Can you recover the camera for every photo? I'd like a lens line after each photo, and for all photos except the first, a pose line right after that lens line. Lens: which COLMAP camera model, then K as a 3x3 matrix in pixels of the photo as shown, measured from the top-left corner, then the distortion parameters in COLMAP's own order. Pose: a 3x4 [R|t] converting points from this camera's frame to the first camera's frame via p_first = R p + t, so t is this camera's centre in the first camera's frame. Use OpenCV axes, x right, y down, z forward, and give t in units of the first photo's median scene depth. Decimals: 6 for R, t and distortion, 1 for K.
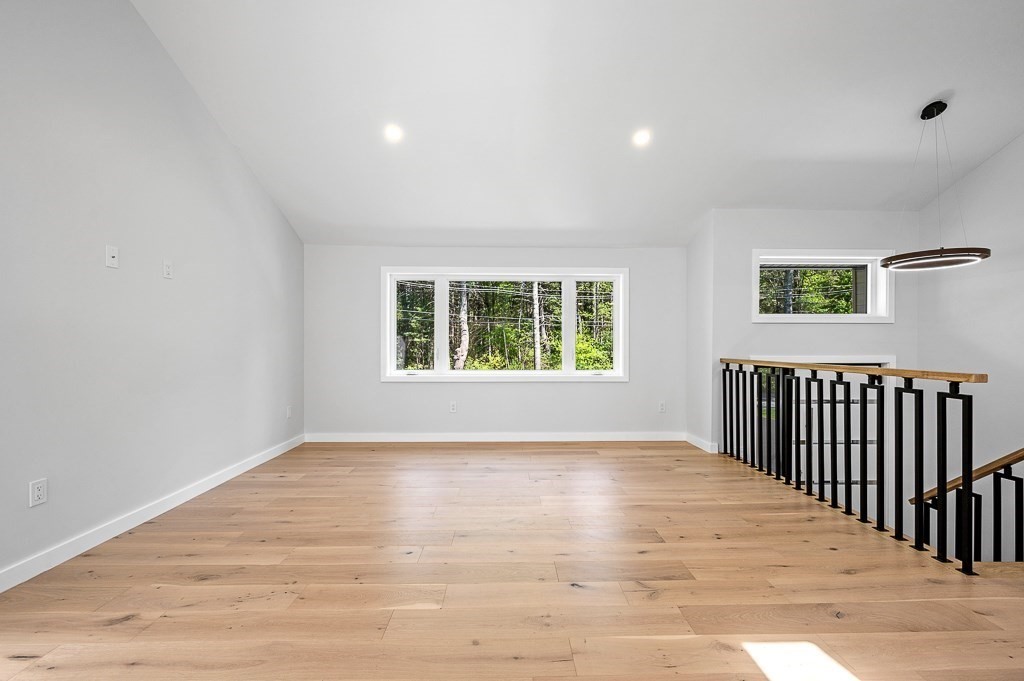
lens RADIAL K [[429.7, 0, 511.4], [0, 429.7, 345.2], [0, 0, 1]] dist [0.004407, 0.000416]
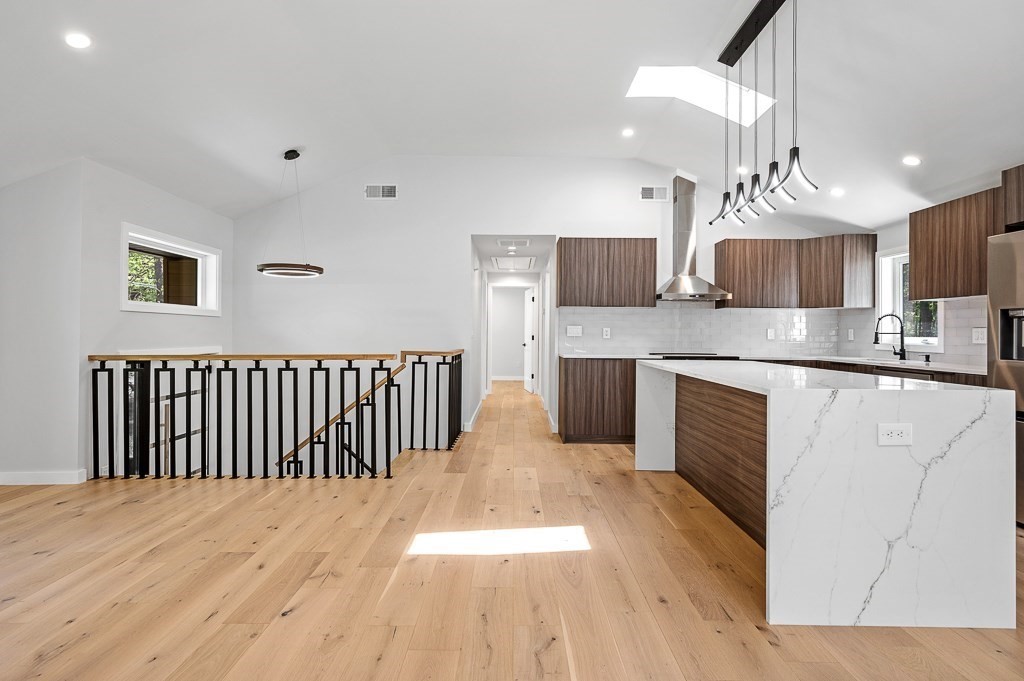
lens RADIAL K [[511.6, 0, 511.7], [0, 511.6, 334.3], [0, 0, 1]] dist [-0.001075, -0.000138]
pose [[0.020843, -0.000146, 0.999783, -0.398676], [0.002283, 0.999997, 0.000098, -0.004611], [-0.999780, 0.002280, 0.020844, 0.233273]]
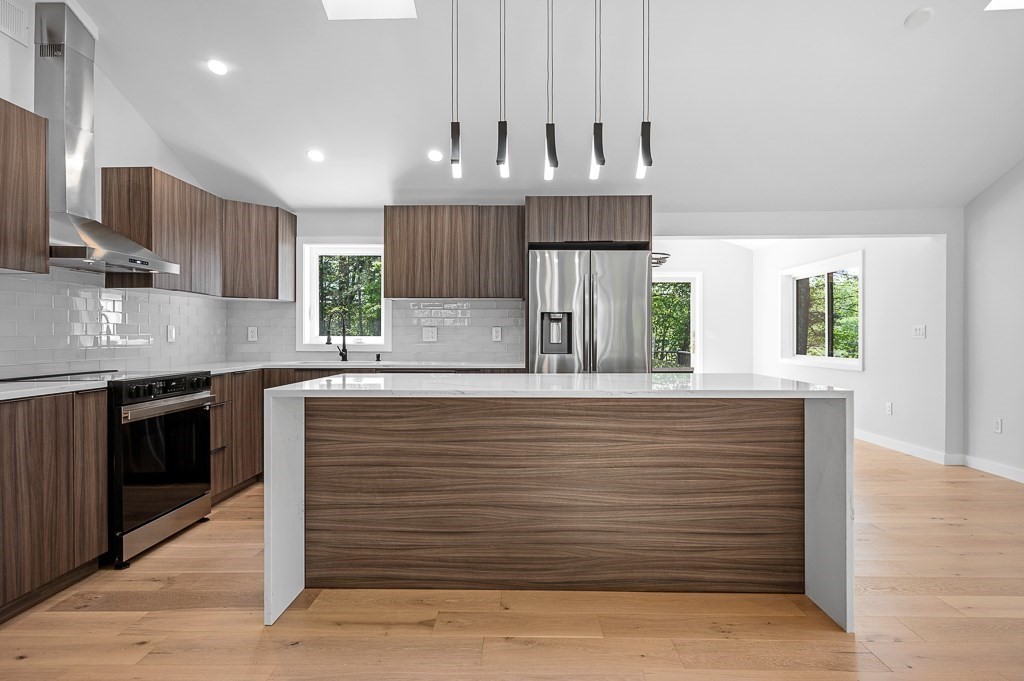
lens RADIAL K [[557.5, 0, 513.7], [0, 557.5, 335.5], [0, 0, 1]] dist [0.001434, -0.000054]
pose [[-0.999494, 0.002002, 0.031752, 0.344365], [0.002307, 0.999952, 0.009553, -0.007770], [-0.031731, 0.009622, -0.999450, 0.503483]]
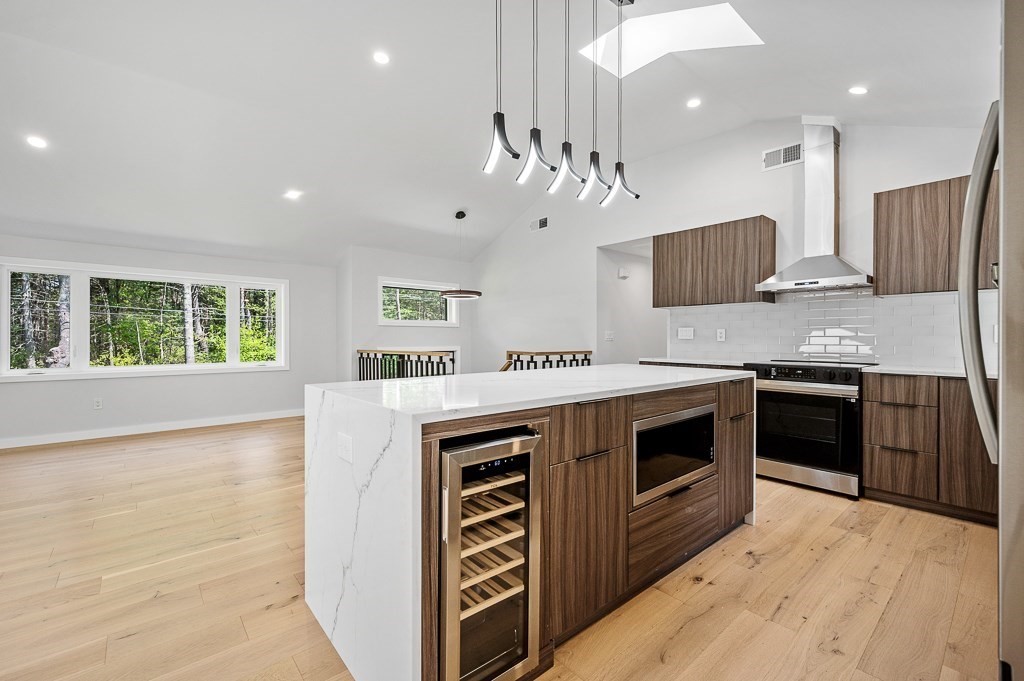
lens RADIAL K [[435.2, 0, 512.0], [0, 435.2, 340.5], [0, 0, 1]] dist [0.000704, 0.000013]
pose [[0.764446, -0.003866, 0.644677, -0.056064], [0.005618, 0.999984, -0.000665, 0.003387], [-0.644664, 0.004130, 0.764455, -0.439844]]
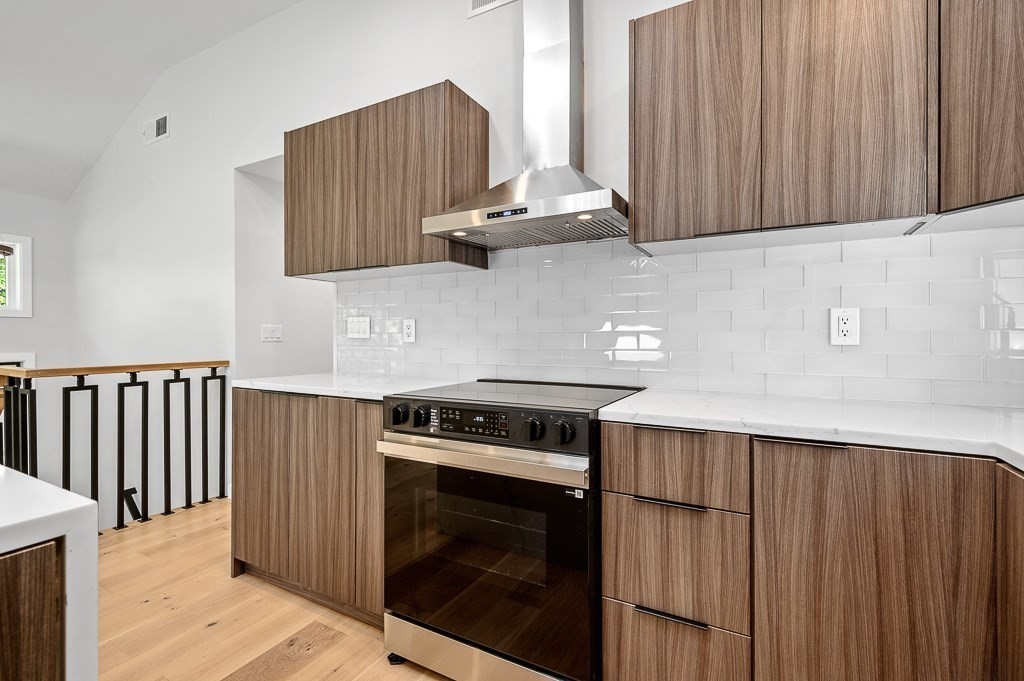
lens RADIAL K [[462.5, 0, 513.2], [0, 462.5, 336.4], [0, 0, 1]] dist [0.002631, 0.000250]
pose [[0.487191, -0.002546, 0.873292, 0.526017], [0.010119, 0.999945, -0.002730, 0.002224], [-0.873237, 0.010167, 0.487190, -0.366918]]
